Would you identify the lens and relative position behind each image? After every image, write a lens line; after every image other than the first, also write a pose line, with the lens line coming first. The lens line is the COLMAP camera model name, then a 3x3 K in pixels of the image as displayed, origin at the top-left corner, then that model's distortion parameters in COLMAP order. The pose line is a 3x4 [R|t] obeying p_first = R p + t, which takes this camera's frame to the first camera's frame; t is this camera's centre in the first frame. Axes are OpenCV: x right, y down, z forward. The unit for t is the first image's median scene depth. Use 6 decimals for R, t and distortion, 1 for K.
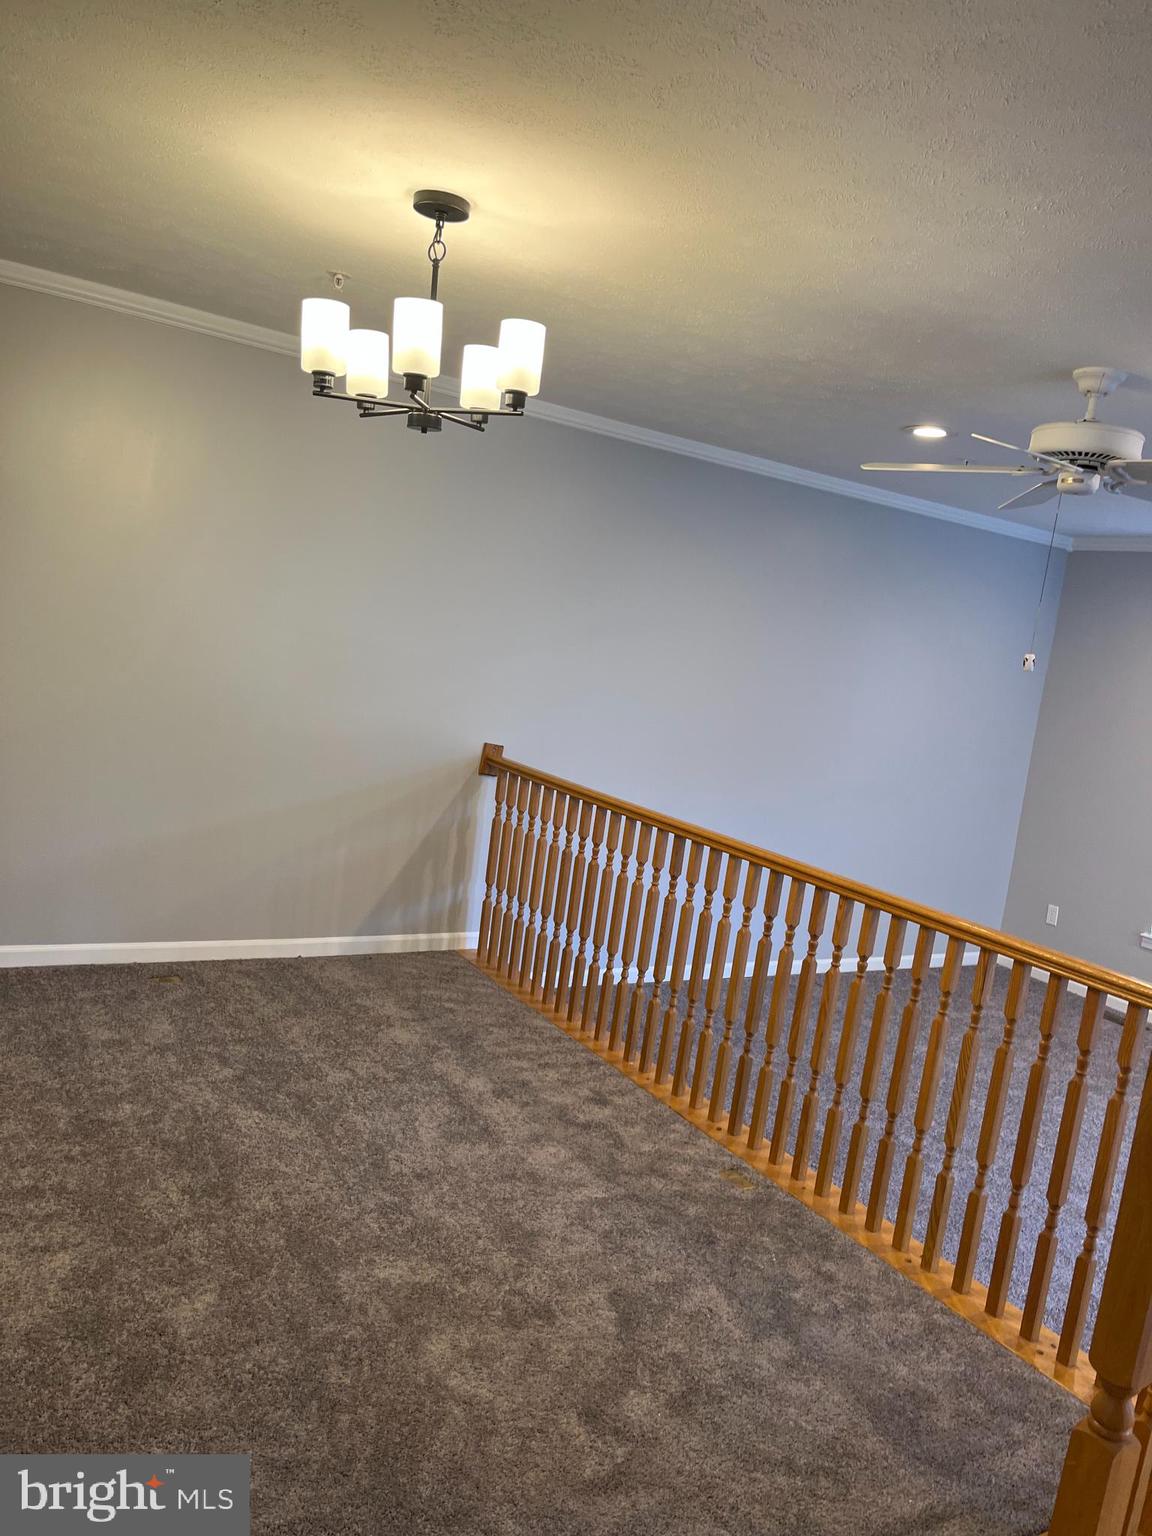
lens RADIAL K [[1166.8, 0, 592.9], [0, 1166.8, 787.3], [0, 0, 1]] dist [0.065943, -0.085364]
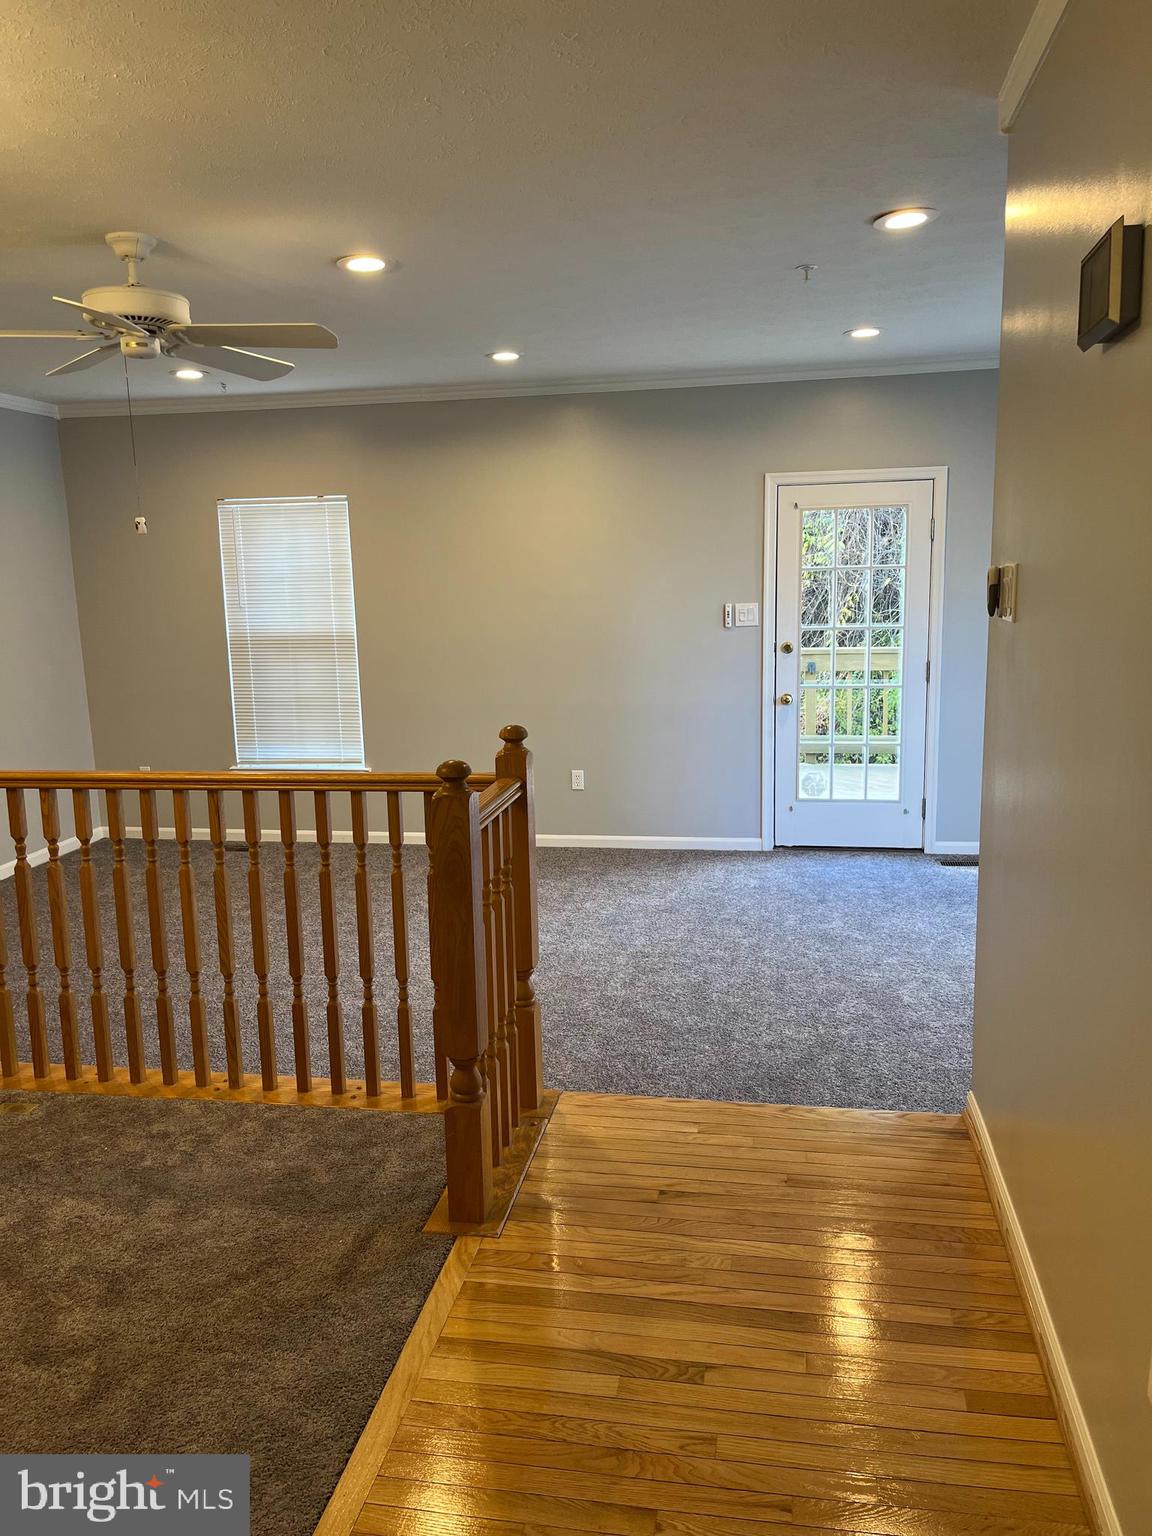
lens RADIAL K [[1166.8, 0, 572.5], [0, 1166.8, 775.4], [0, 0, 1]] dist [0.065943, -0.085364]
pose [[0.664722, -0.279063, 0.693014, -0.171359], [0.212461, 0.959927, 0.182756, -0.003040], [-0.716243, 0.025756, 0.697375, 0.004955]]
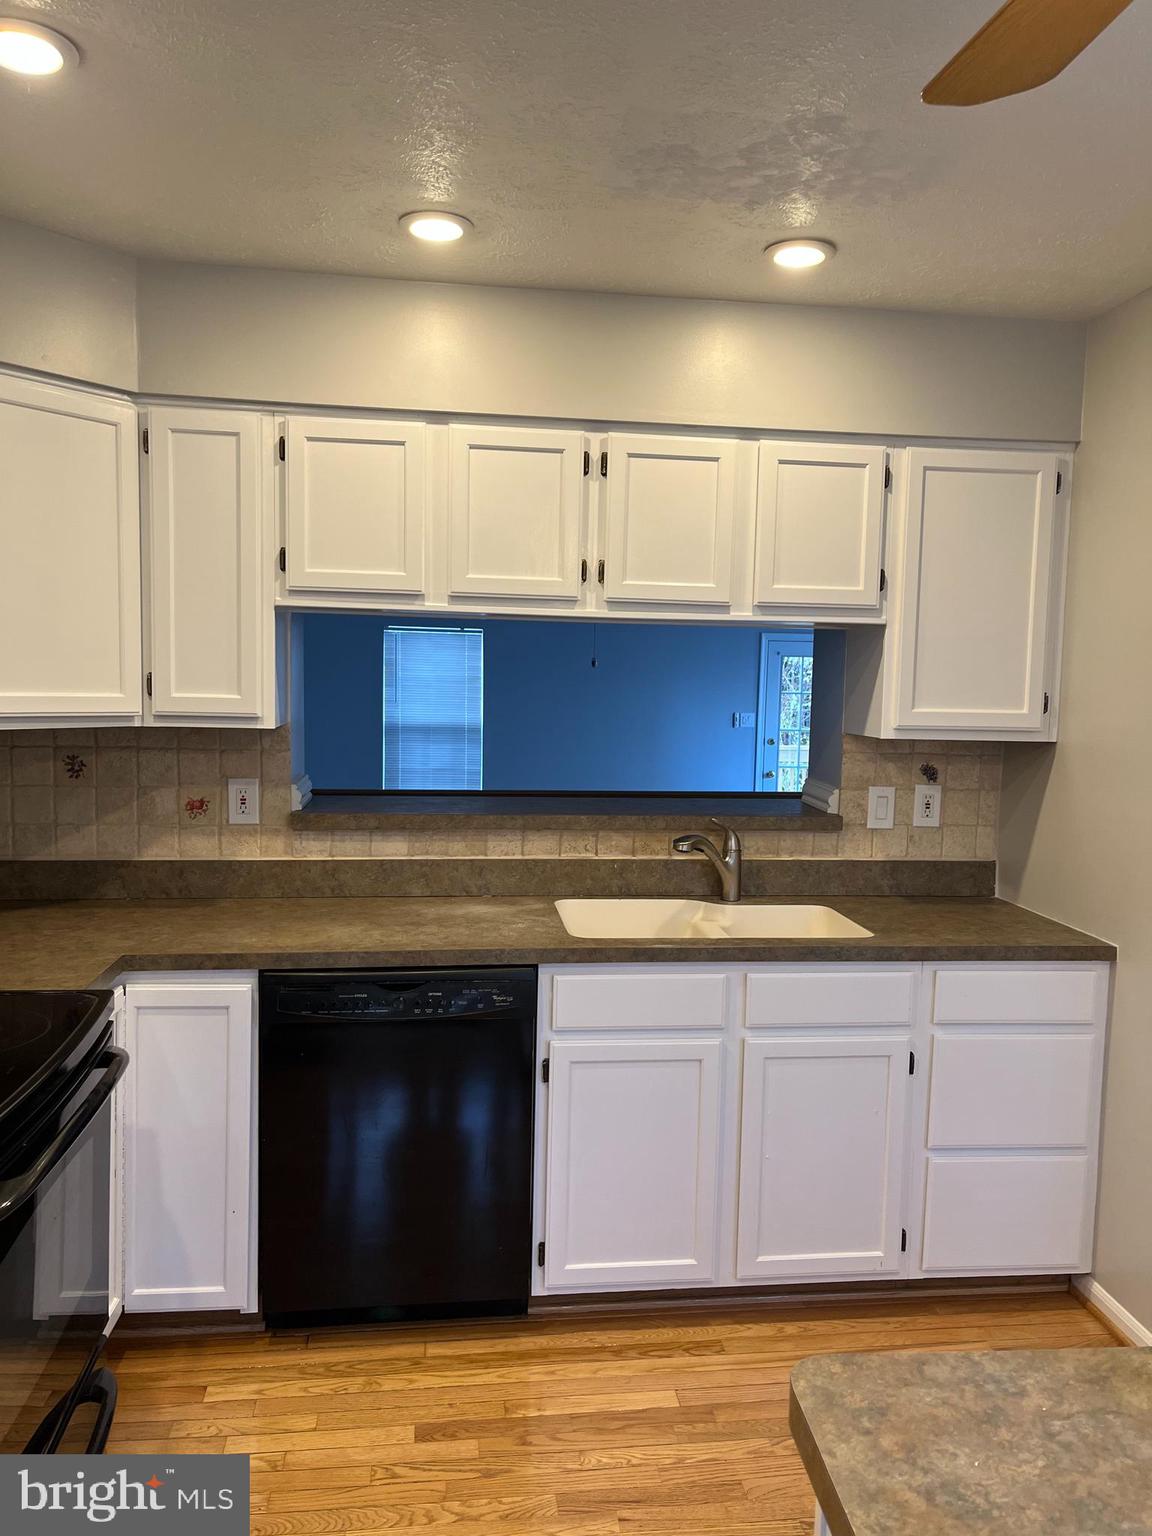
lens RADIAL K [[1166.8, 0, 581.8], [0, 1166.8, 765.8], [0, 0, 1]] dist [0.065943, -0.085364]
pose [[0.404565, -0.211125, 0.889805, -1.470508], [0.151131, 0.975043, 0.162635, -0.288526], [-0.901935, 0.068680, 0.426376, 0.252451]]
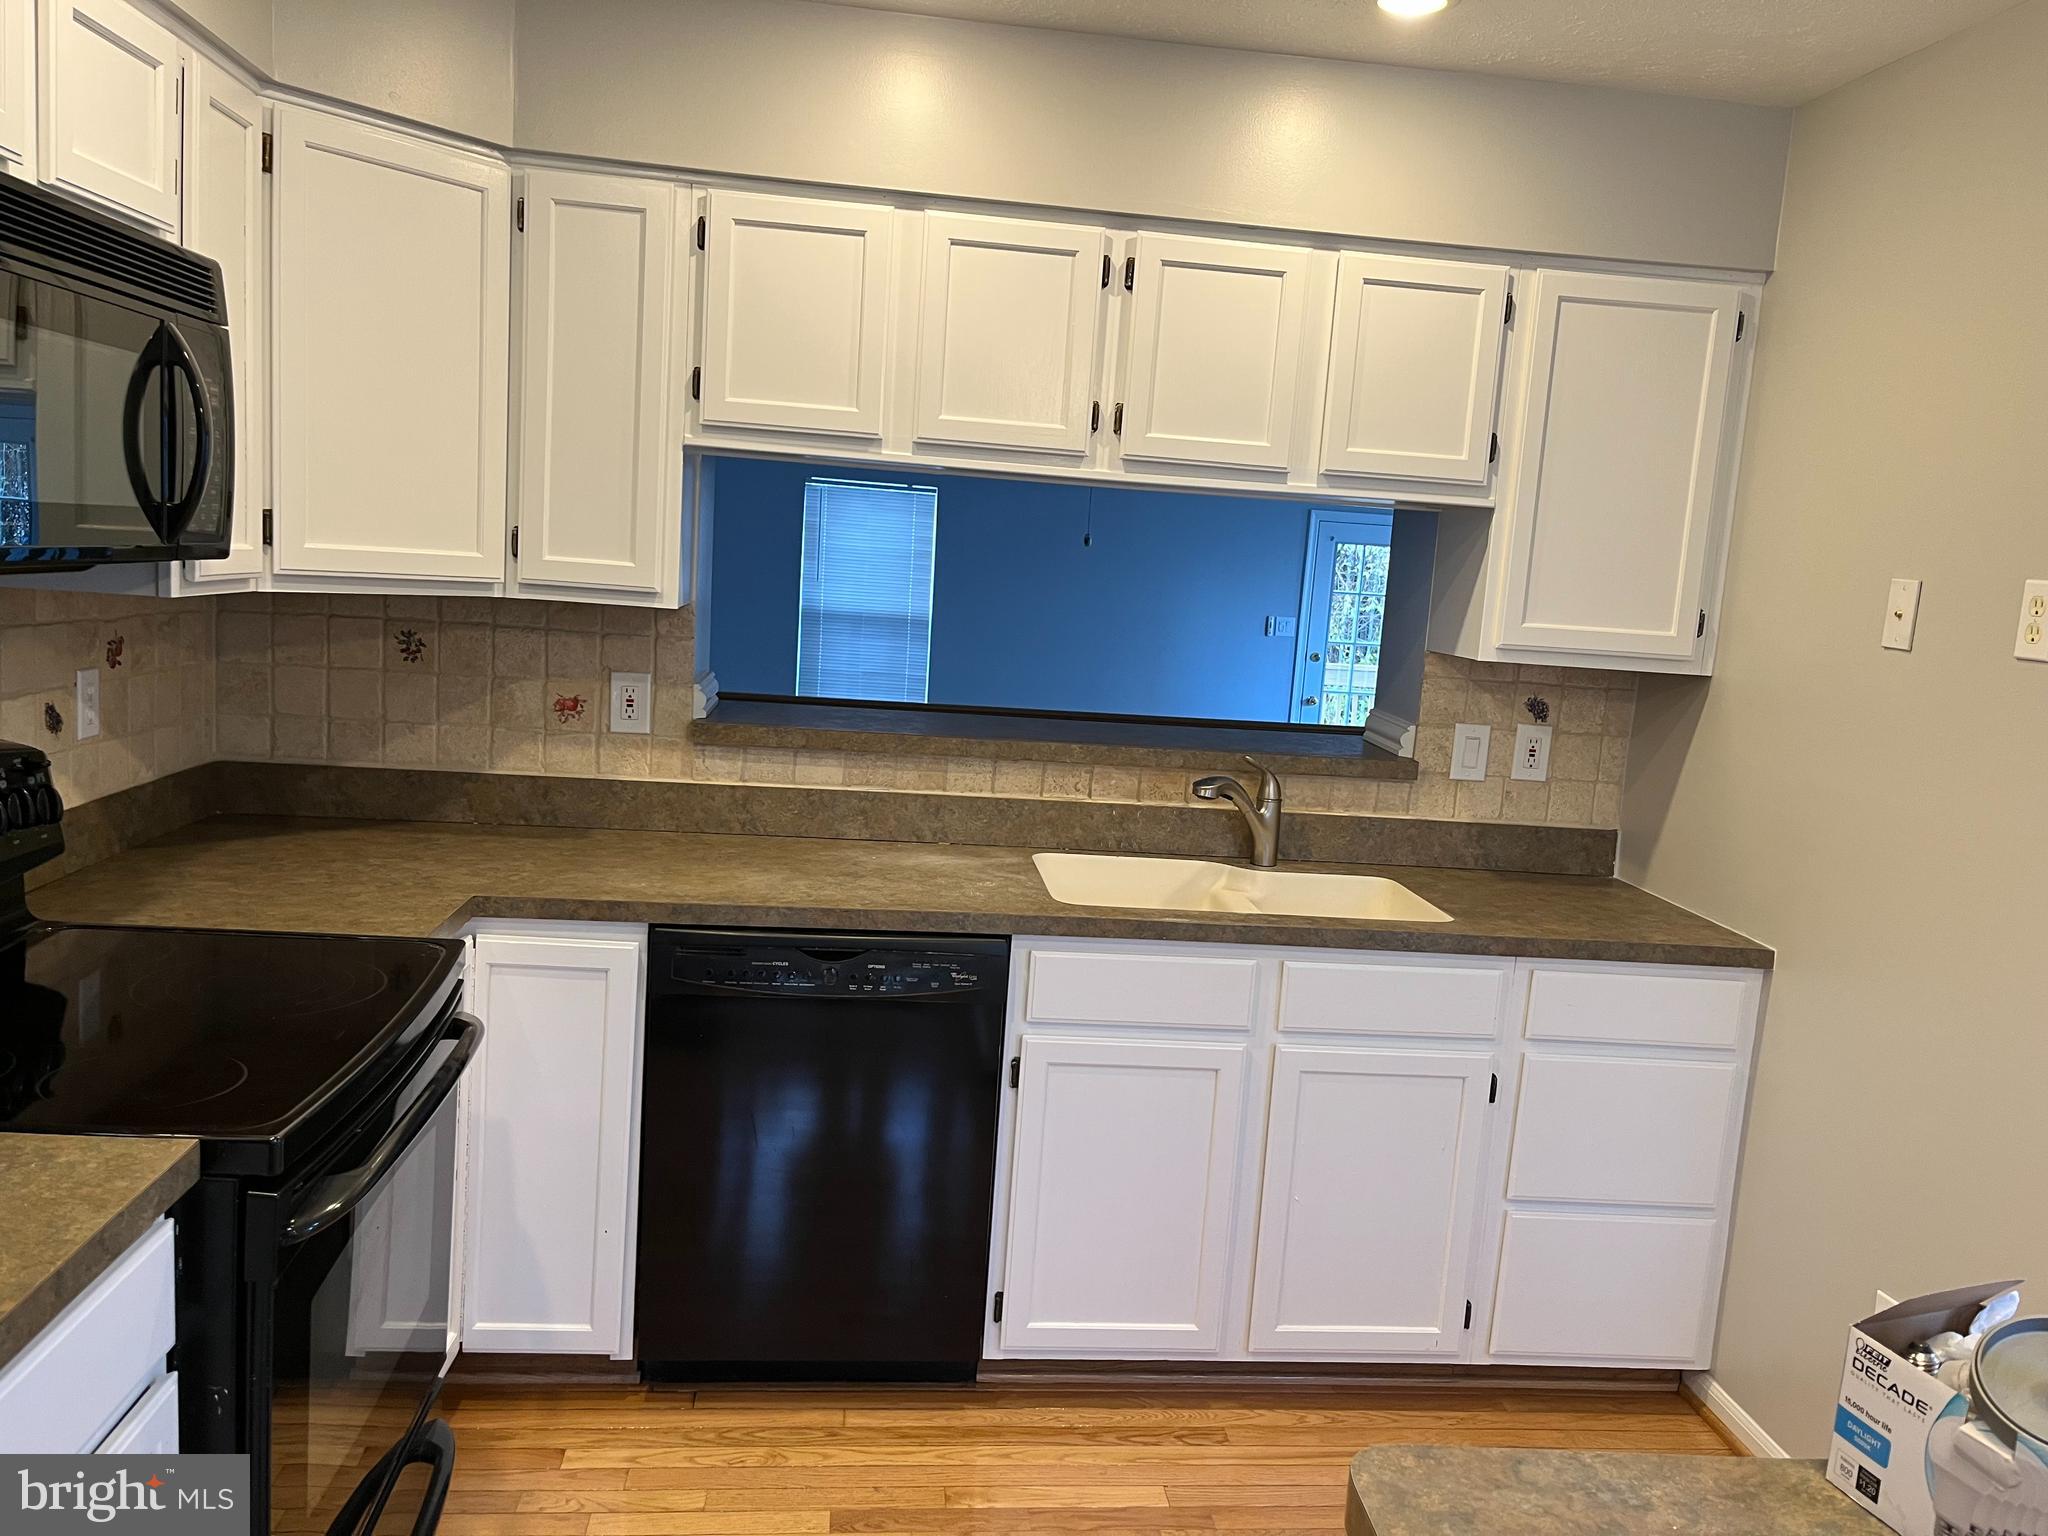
lens RADIAL K [[1555.7, 0, 1032.6], [0, 1555.7, 757.5], [0, 0, 1]] dist [0.065943, -0.085364]
pose [[0.426686, -0.236618, 0.872898, -1.481277], [0.105996, 0.971600, 0.211561, -0.291405], [-0.898167, 0.002253, 0.439649, 0.260782]]
